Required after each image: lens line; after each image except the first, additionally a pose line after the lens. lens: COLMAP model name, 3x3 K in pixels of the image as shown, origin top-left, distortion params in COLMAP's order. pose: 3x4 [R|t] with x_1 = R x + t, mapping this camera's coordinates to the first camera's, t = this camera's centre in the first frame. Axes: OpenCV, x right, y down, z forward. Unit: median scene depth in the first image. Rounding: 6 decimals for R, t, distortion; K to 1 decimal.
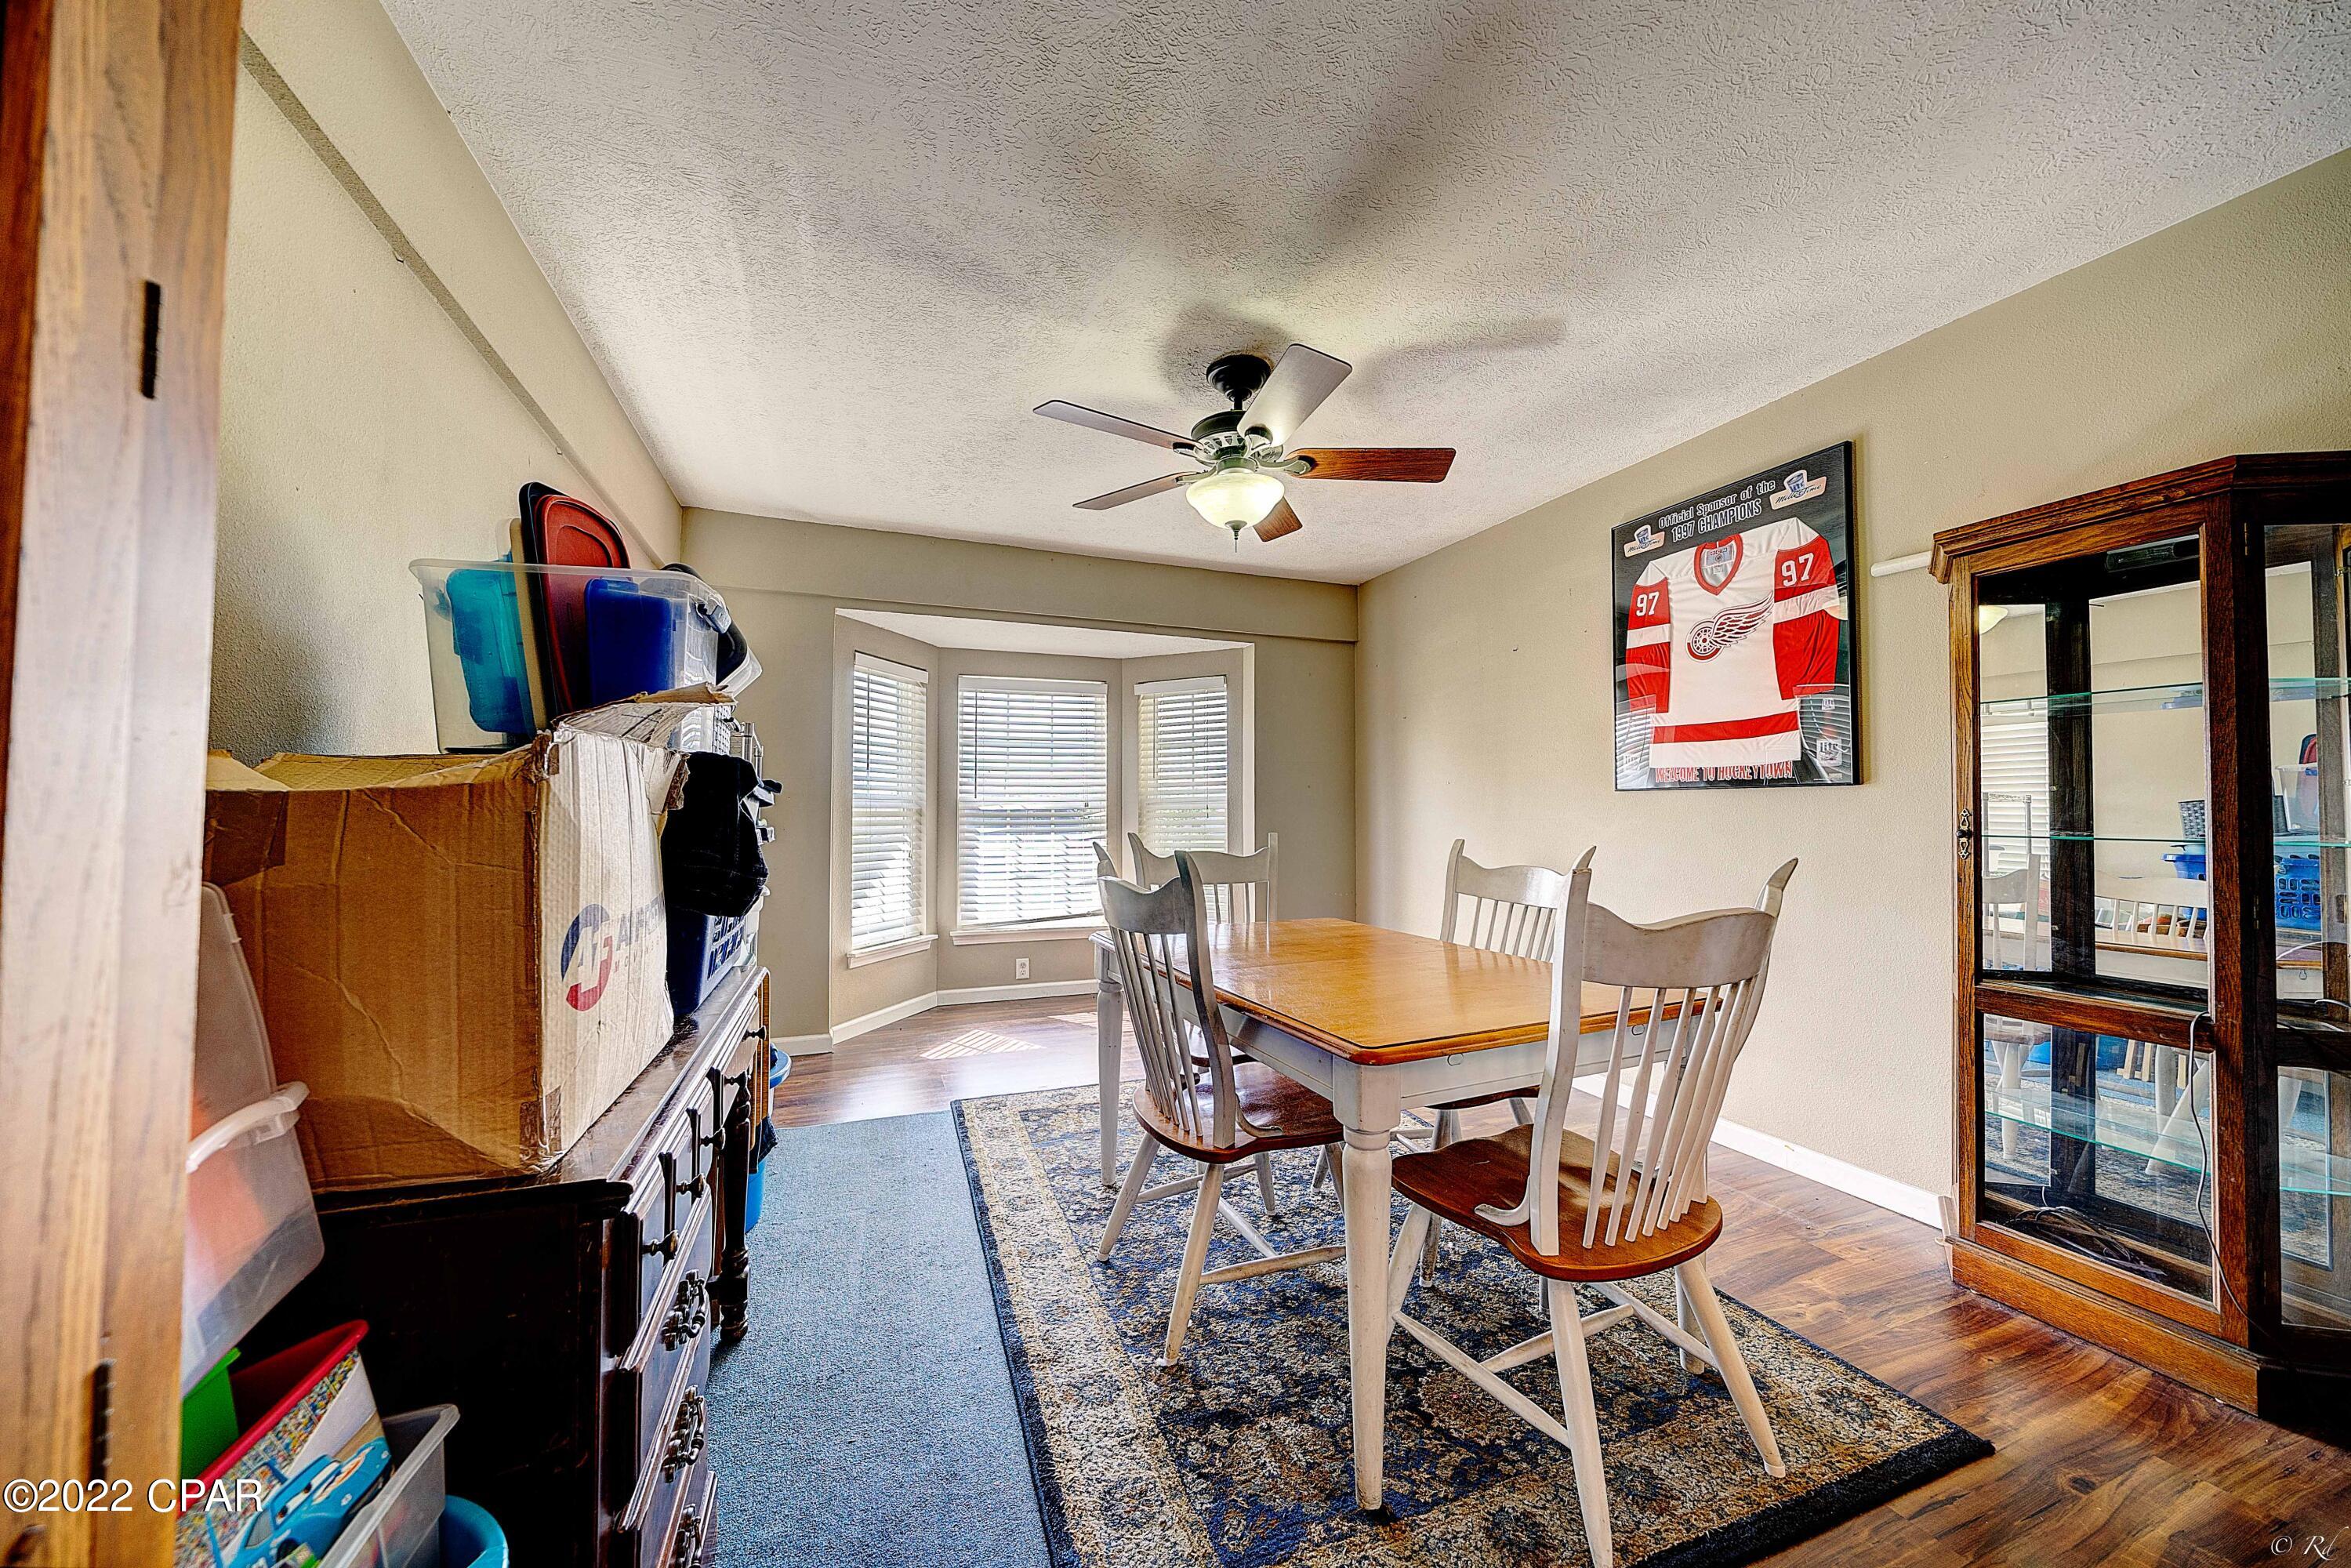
lens RADIAL K [[803.1, 0, 1177.2], [0, 803.1, 789.0], [0, 0, 1]] dist [-0.005956, 0.000290]
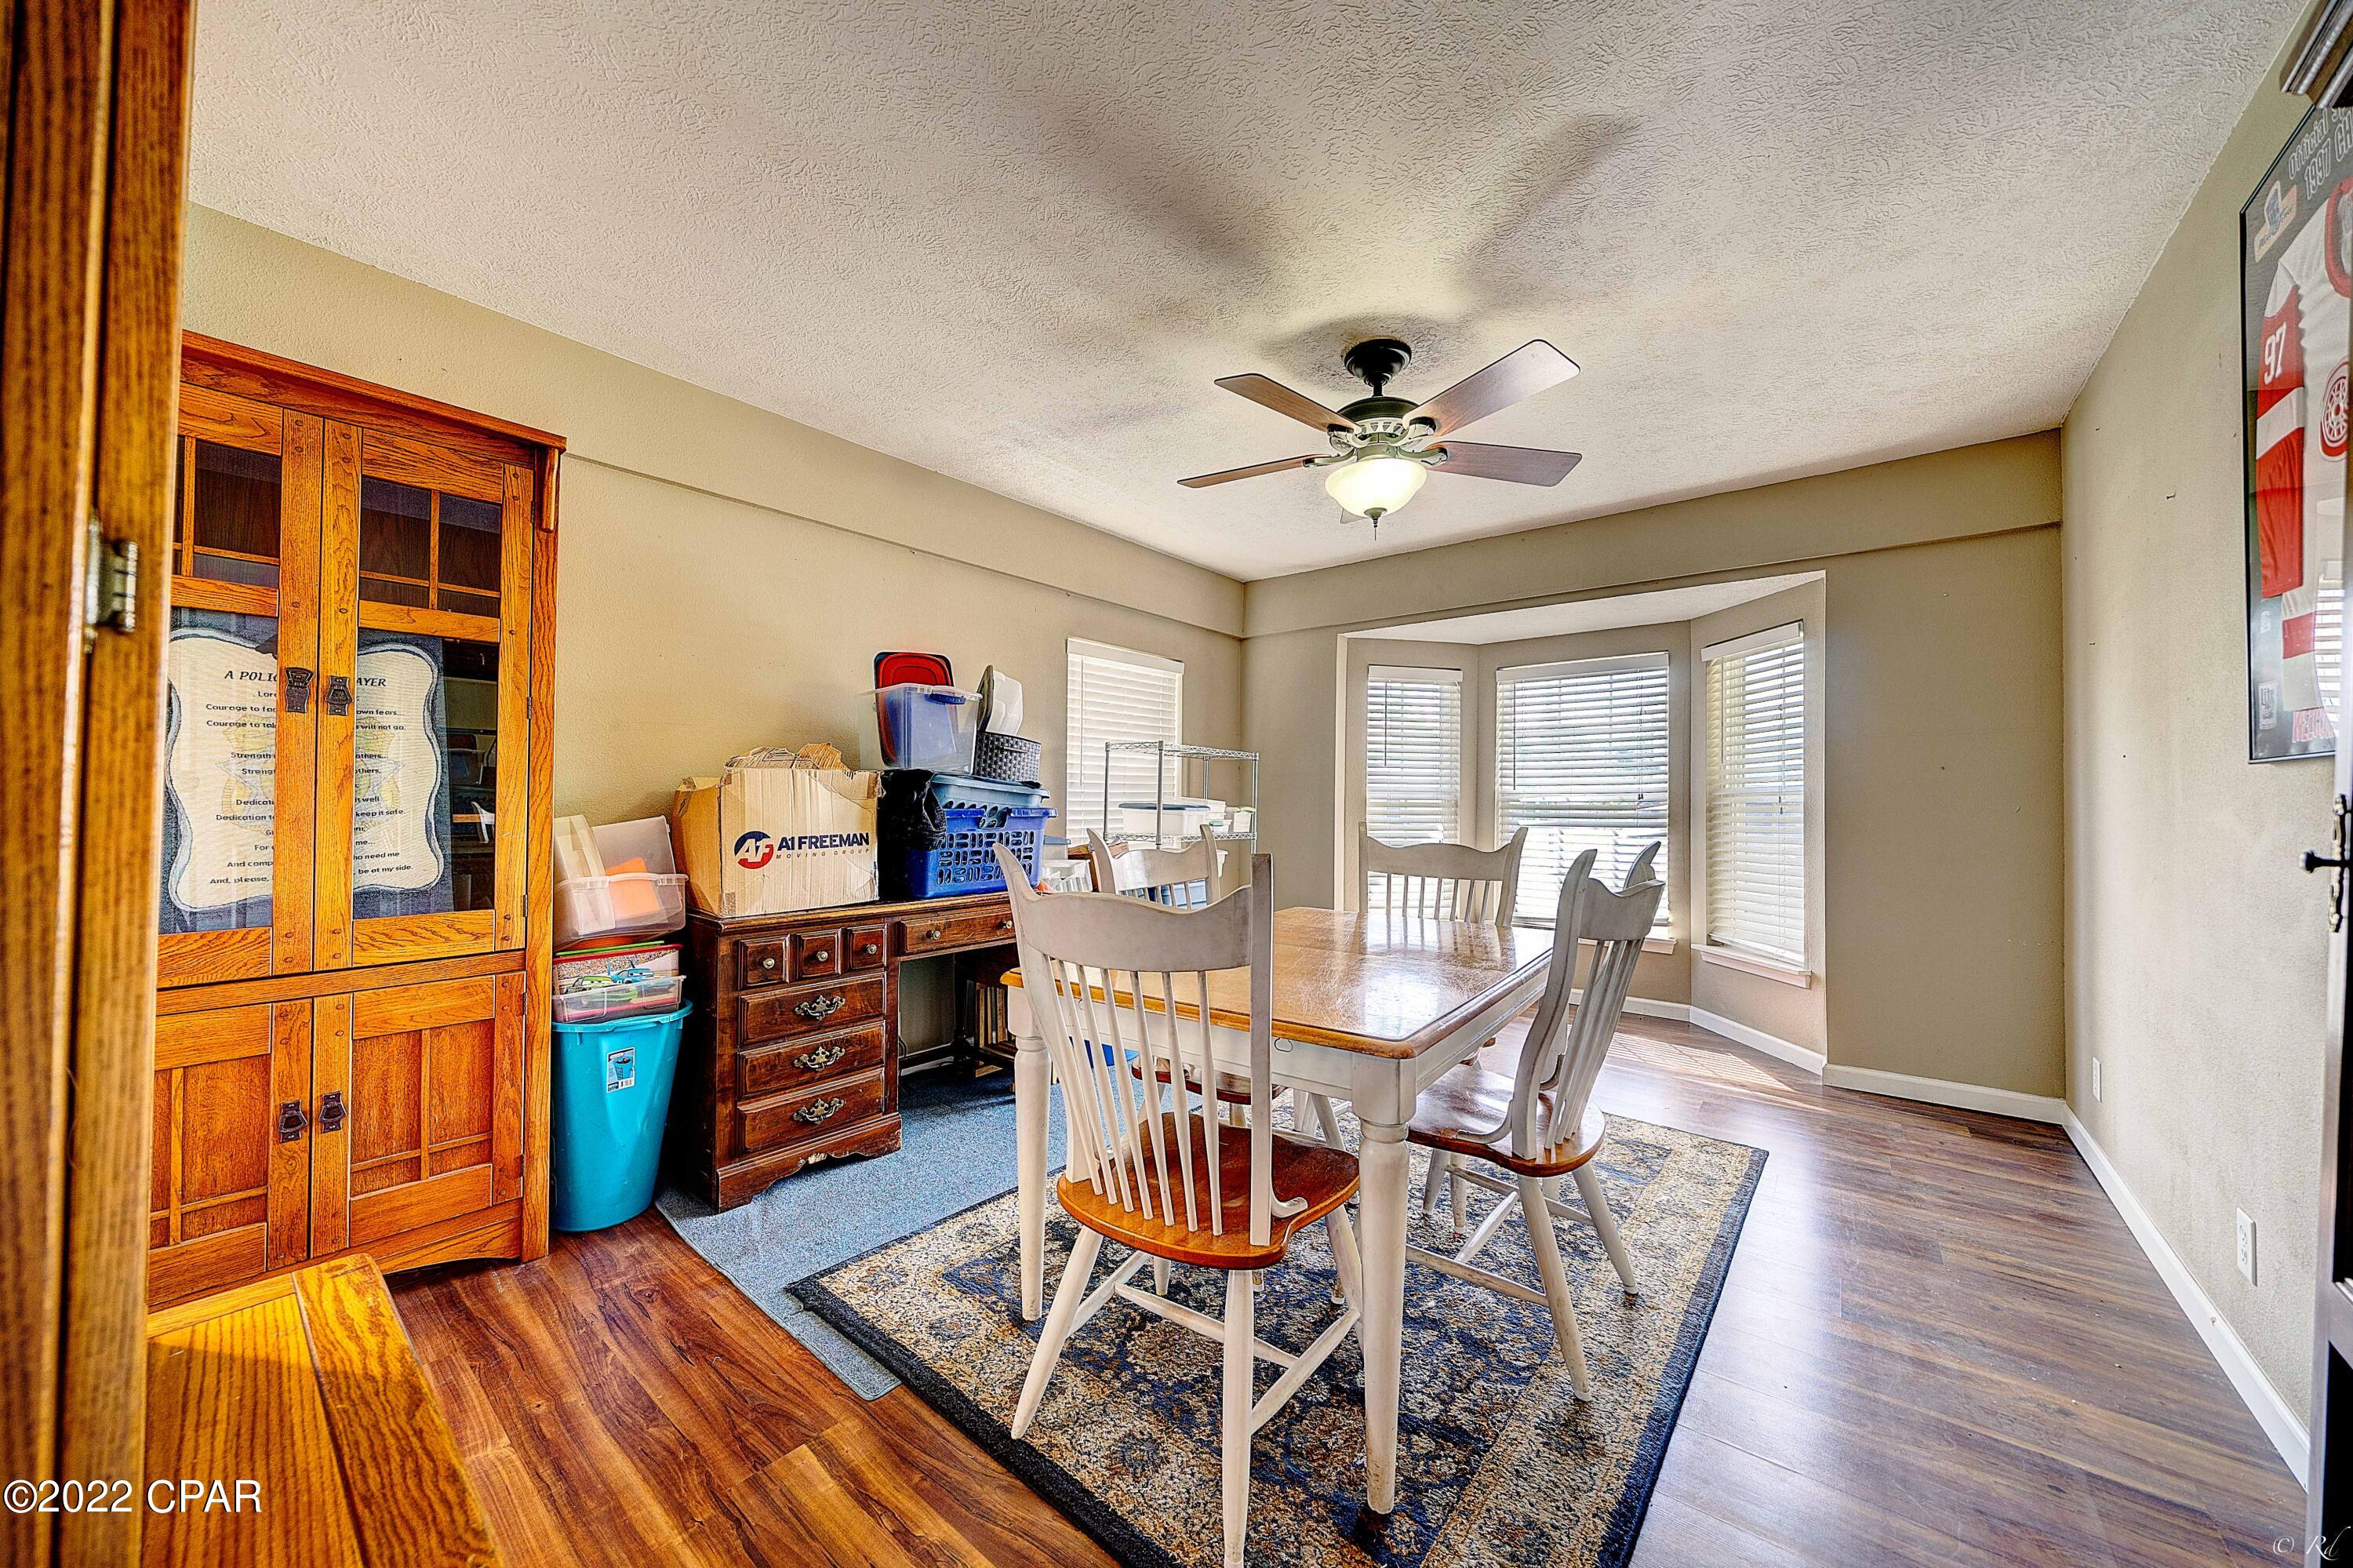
lens RADIAL K [[803.8, 0, 1178.2], [0, 803.8, 789.0], [0, 0, 1]] dist [-0.005956, 0.000290]
pose [[0.511236, -0.009585, -0.859387, 0.616742], [0.015705, 0.999875, -0.001809, 0.008865], [0.859297, -0.012571, 0.511322, 0.213243]]
